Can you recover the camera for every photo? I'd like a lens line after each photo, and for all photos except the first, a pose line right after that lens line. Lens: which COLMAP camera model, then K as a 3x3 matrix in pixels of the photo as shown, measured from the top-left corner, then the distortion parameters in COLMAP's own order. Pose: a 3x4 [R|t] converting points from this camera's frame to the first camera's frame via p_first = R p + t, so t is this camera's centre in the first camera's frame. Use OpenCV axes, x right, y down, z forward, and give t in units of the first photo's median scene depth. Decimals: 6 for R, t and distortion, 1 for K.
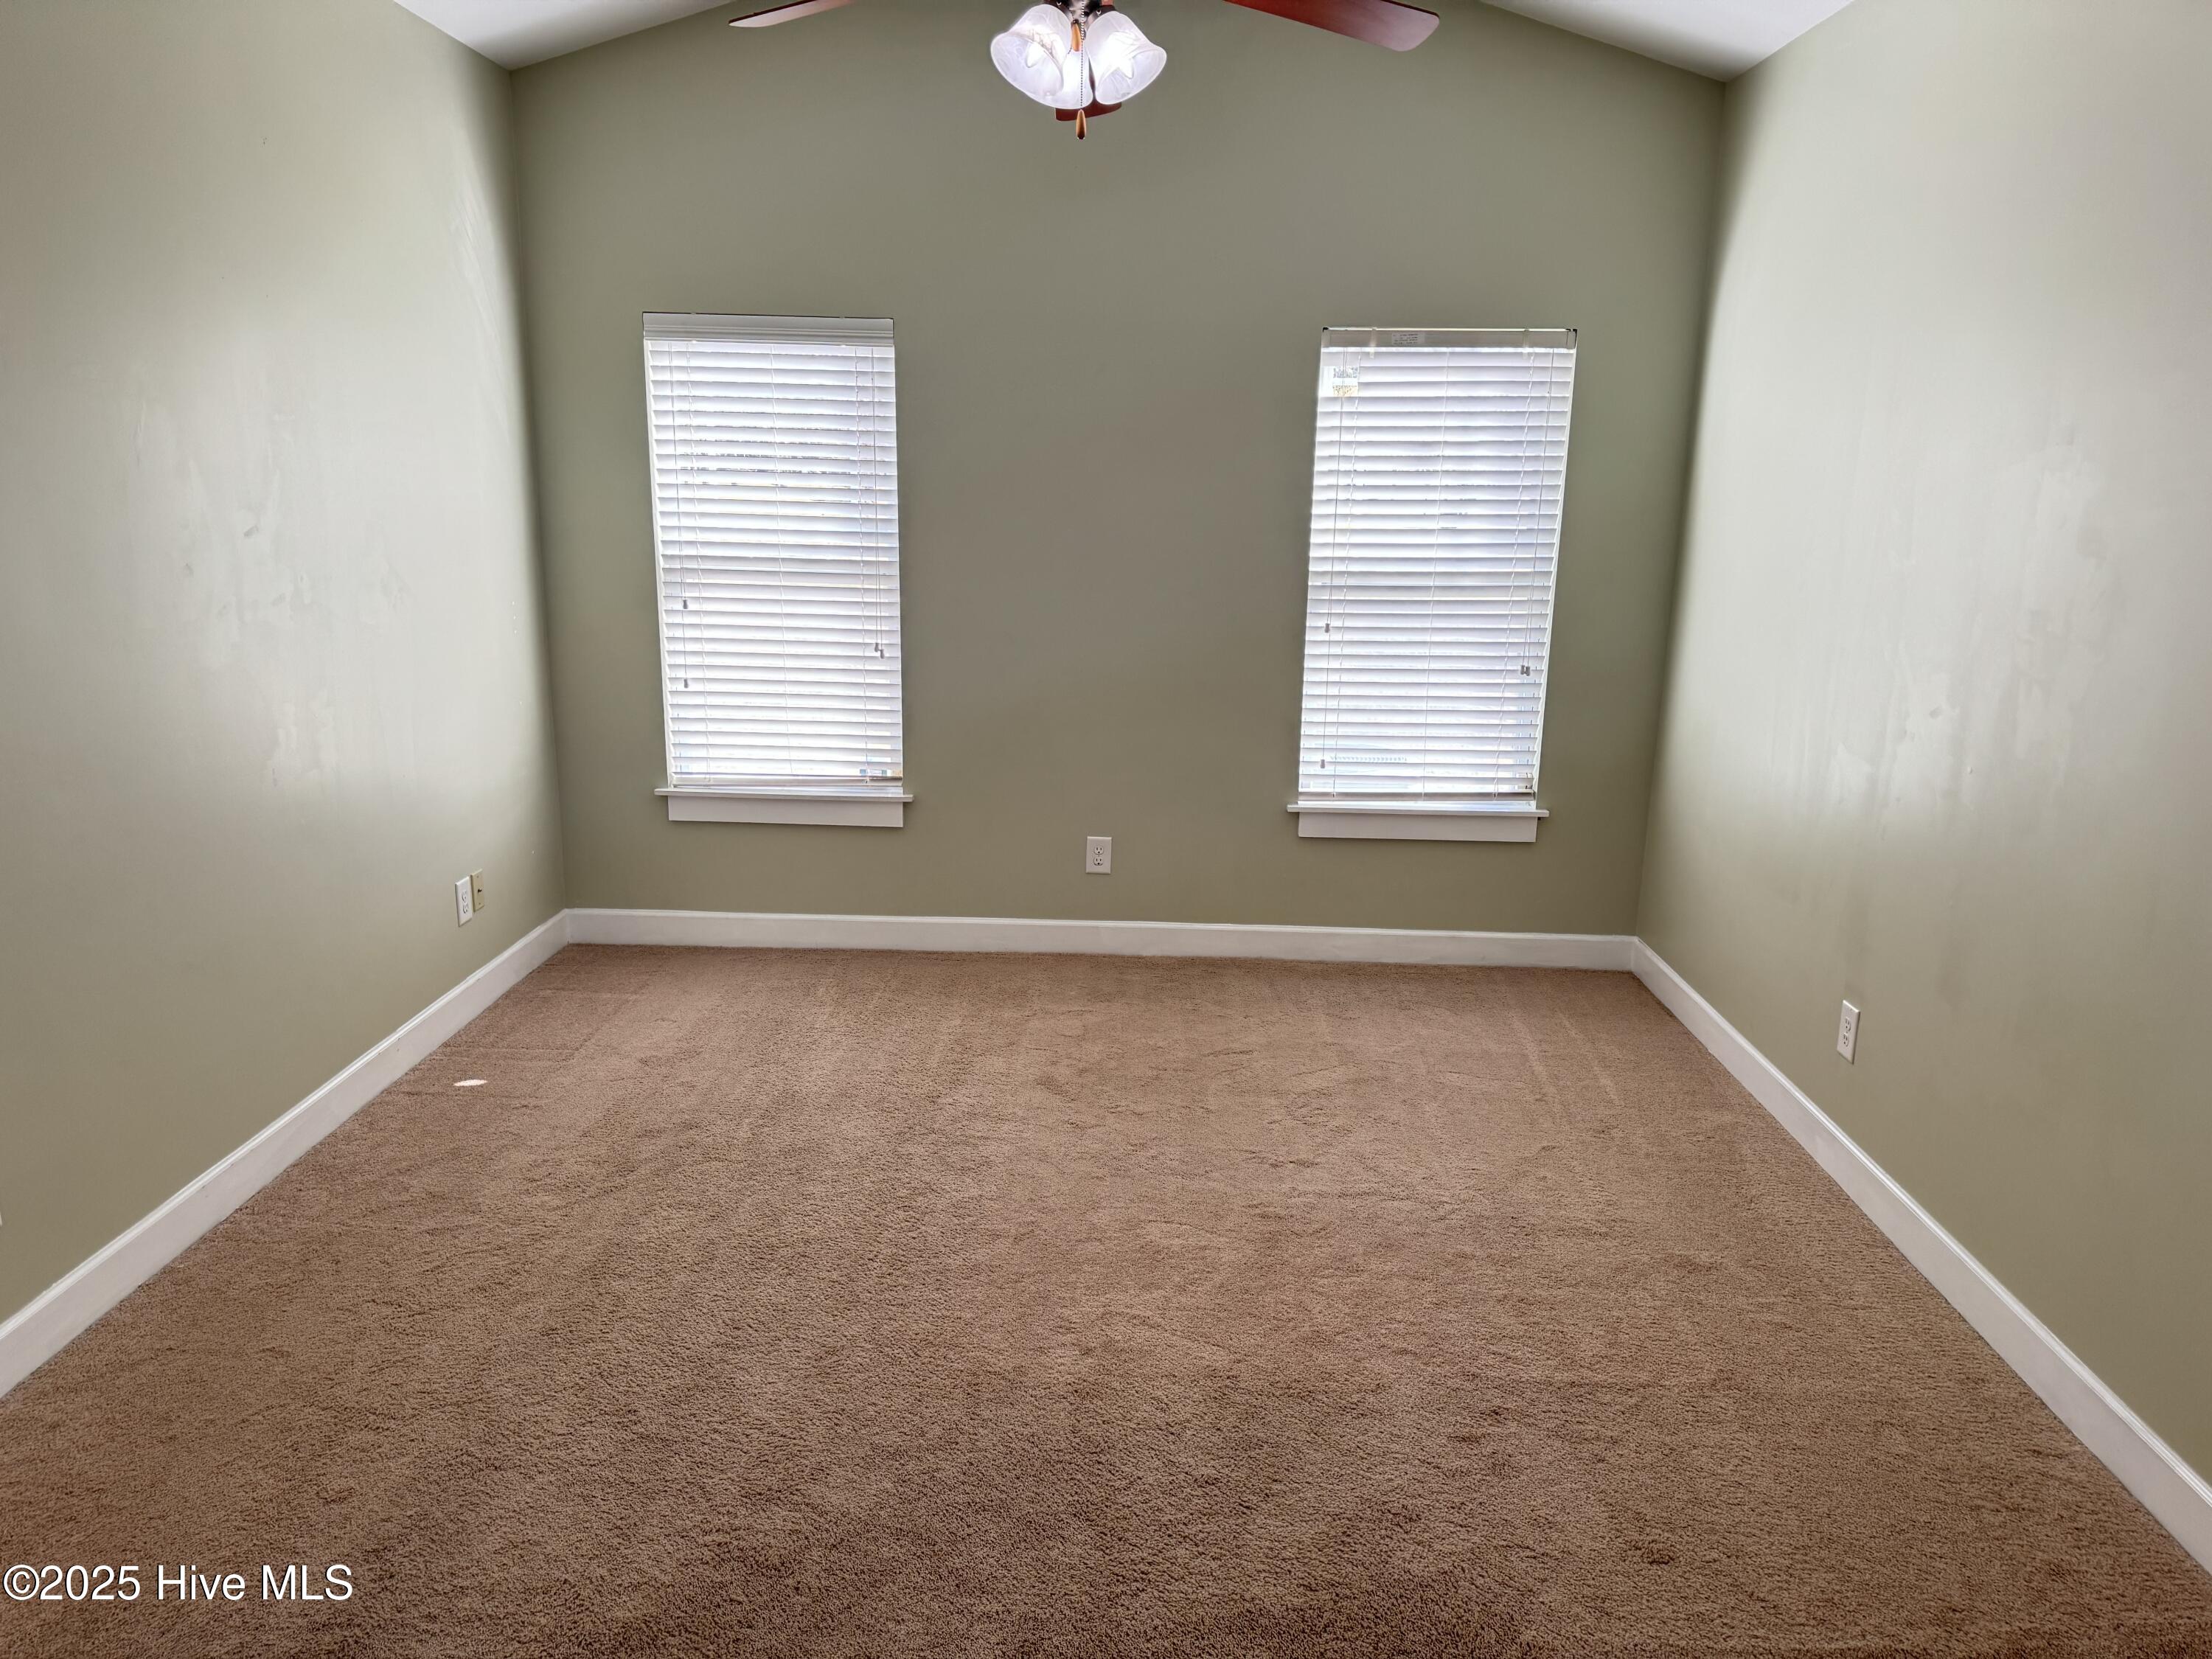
lens RADIAL K [[1573.4, 0, 1106.7], [0, 1573.4, 849.4], [0, 0, 1]] dist [0.061424, -0.049142]
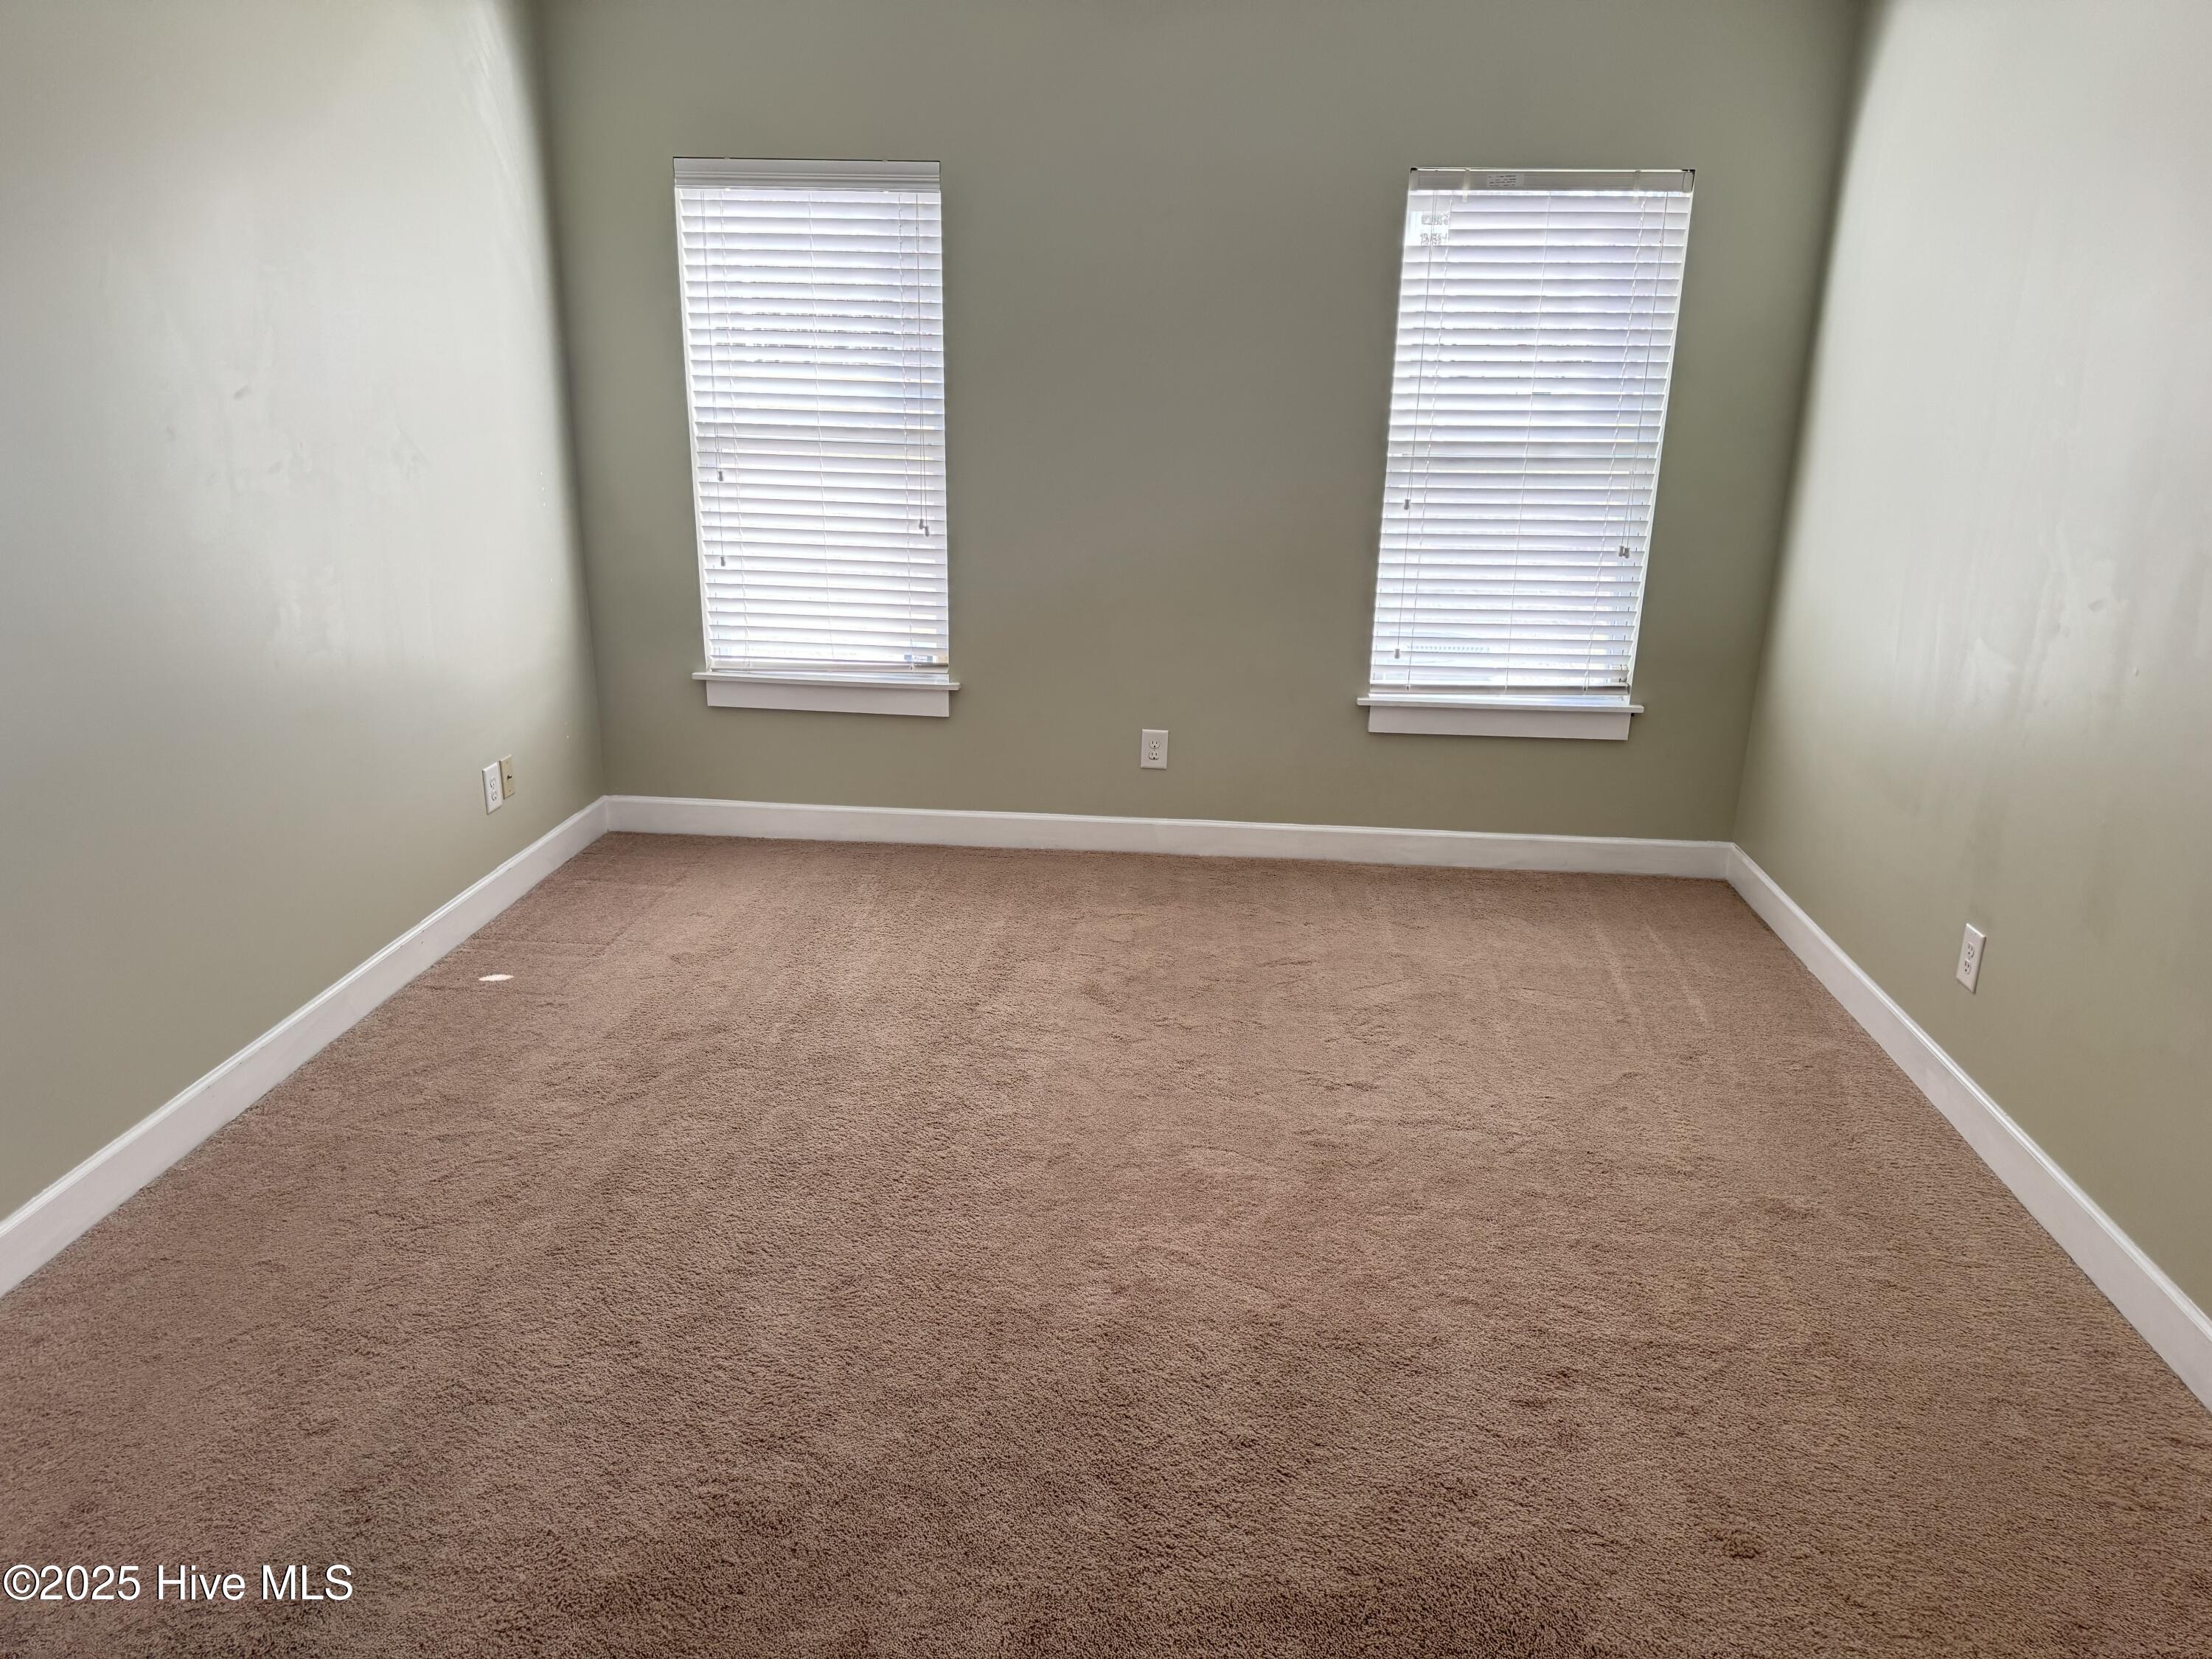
lens RADIAL K [[1573.4, 0, 1094.4], [0, 1573.4, 849.5], [0, 0, 1]] dist [0.061424, -0.049142]
pose [[0.998433, 0.017289, -0.053228, 0.013700], [-0.013240, 0.997057, 0.075509, -0.009277], [0.054377, -0.074686, 0.995723, 0.070960]]
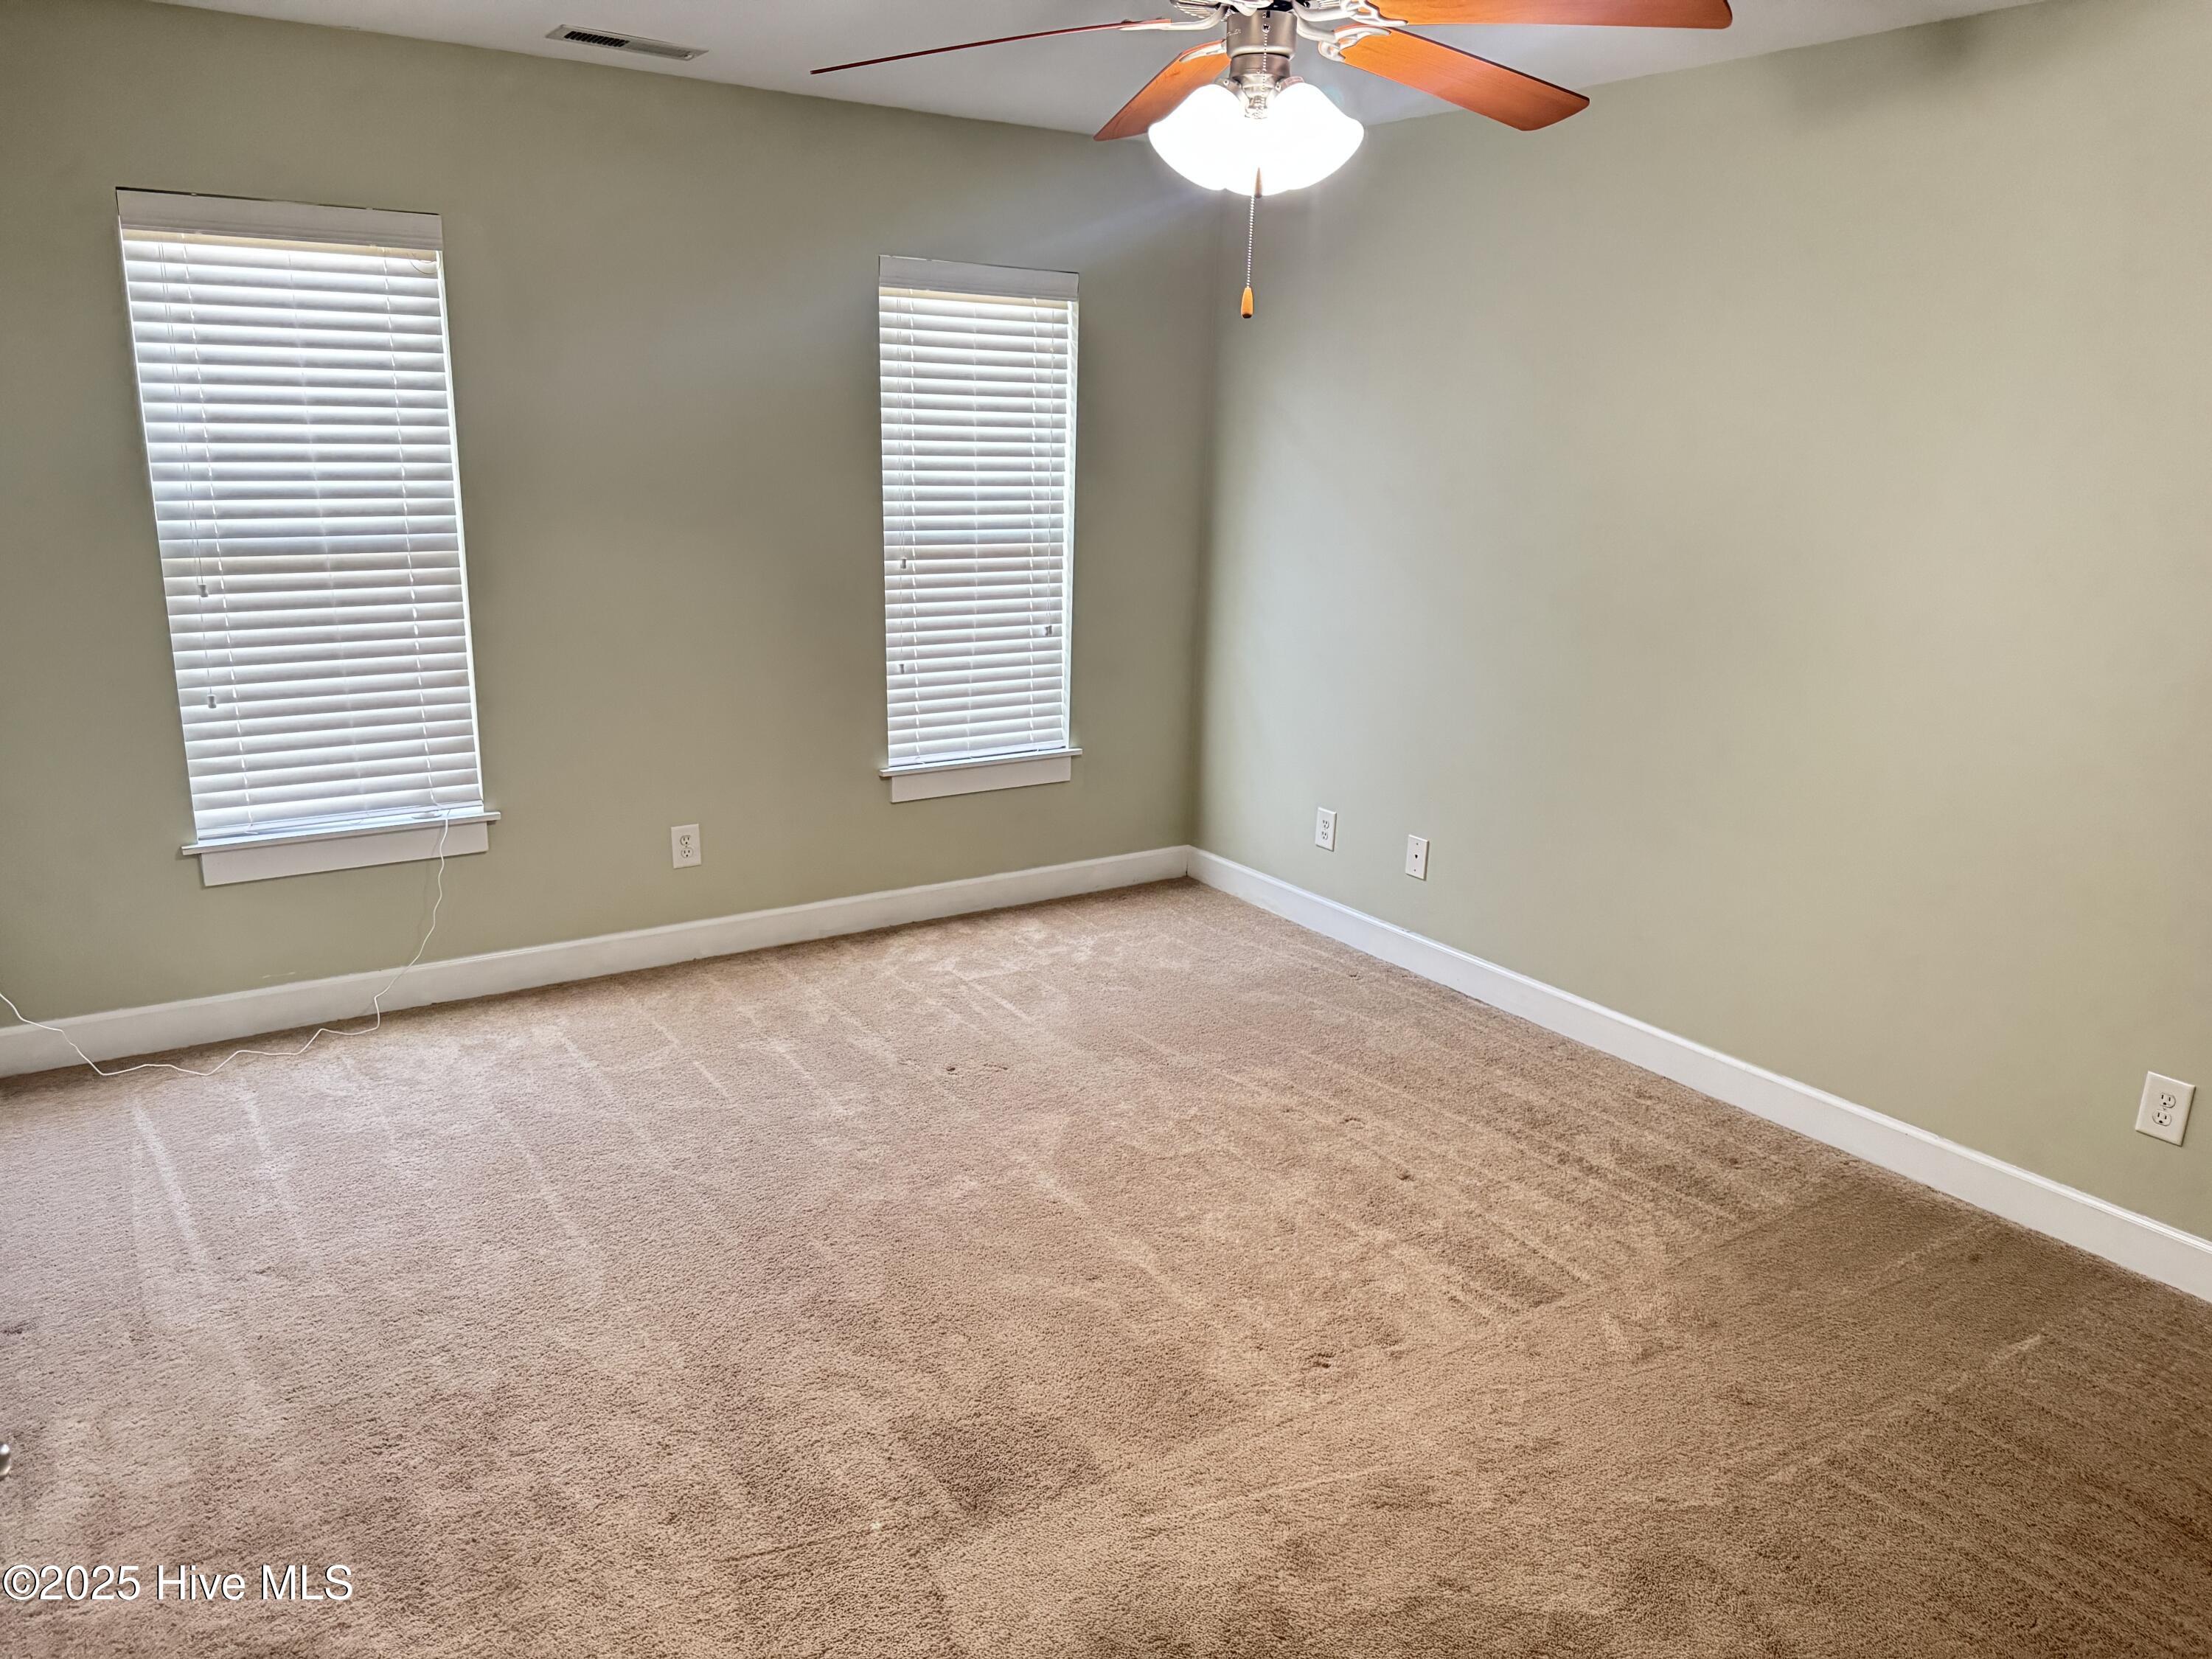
lens RADIAL K [[1573.4, 0, 1103.6], [0, 1573.4, 840.5], [0, 0, 1]] dist [0.061424, -0.049142]
pose [[0.806171, -0.146255, 0.573322, -0.776266], [0.141299, 0.988521, 0.053486, -0.034810], [-0.574564, 0.037891, 0.817582, 0.191891]]
